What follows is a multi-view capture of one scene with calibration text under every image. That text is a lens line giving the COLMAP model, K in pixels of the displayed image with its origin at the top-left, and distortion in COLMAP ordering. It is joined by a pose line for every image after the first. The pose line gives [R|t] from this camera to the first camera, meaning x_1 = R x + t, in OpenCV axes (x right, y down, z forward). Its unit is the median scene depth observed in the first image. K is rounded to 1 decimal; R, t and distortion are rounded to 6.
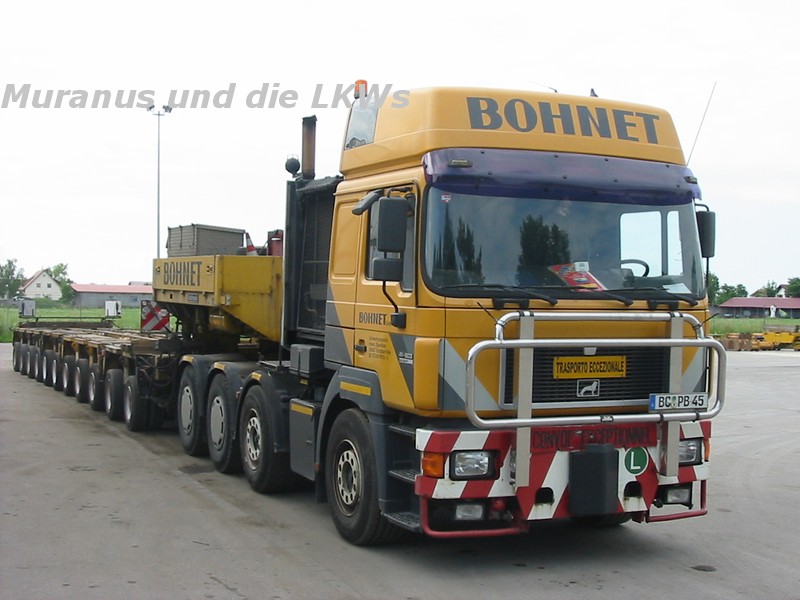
lens RADIAL K [[1169.9, 0, 400.0], [0, 1169.9, 300.0], [0, 0, 1]] dist [-0.039166, -0.048529]
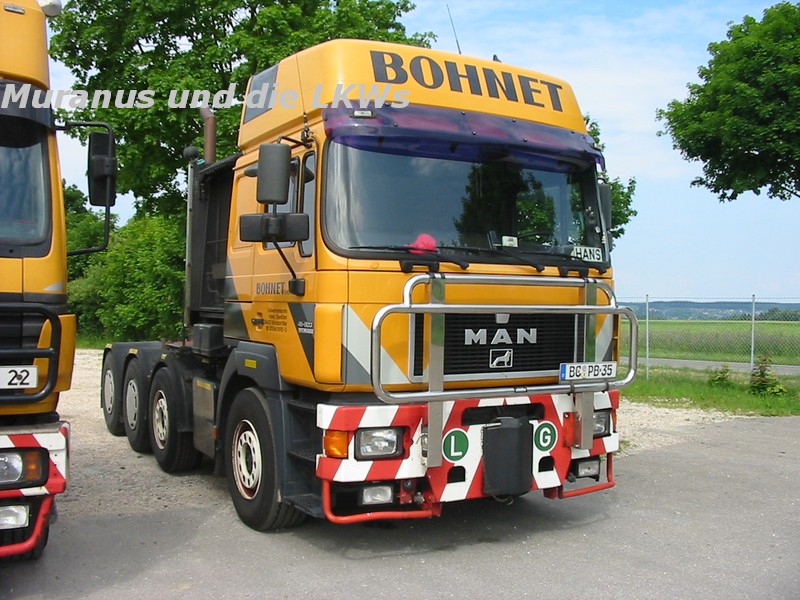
lens RADIAL K [[889.2, 0, 400.0], [0, 889.2, 300.0], [0, 0, 1]] dist [-0.199039, -0.000113]
pose [[0.994787, -0.006509, 0.101766, 0.007924], [0.008184, 0.999838, -0.016056, 0.038673], [-0.101645, 0.016805, 0.994679, 0.295908]]
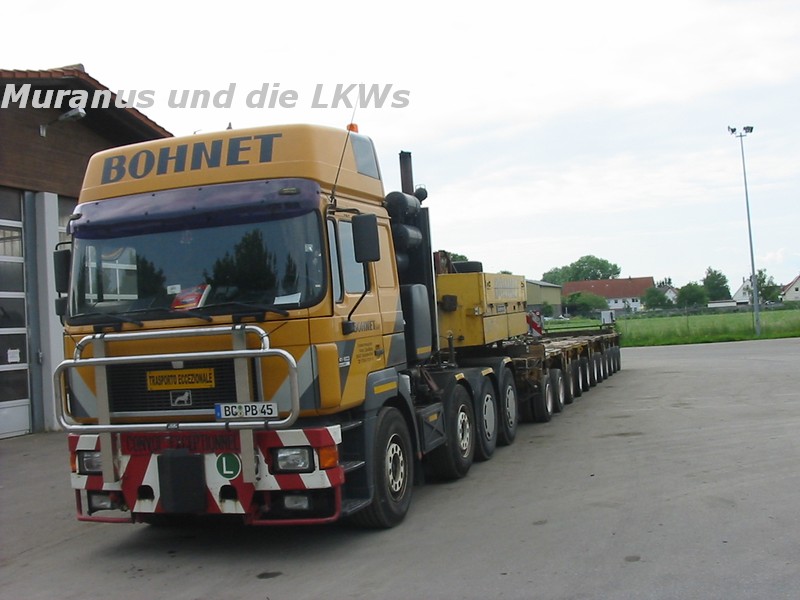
lens RADIAL K [[1009.7, 0, 400.0], [0, 1009.7, 300.0], [0, 0, 1]] dist [-0.093826, 0.014362]
pose [[0.711314, -0.075253, -0.698834, 0.976712], [0.072124, 0.996818, -0.033929, 0.029578], [0.699164, -0.026269, 0.714479, 0.463620]]
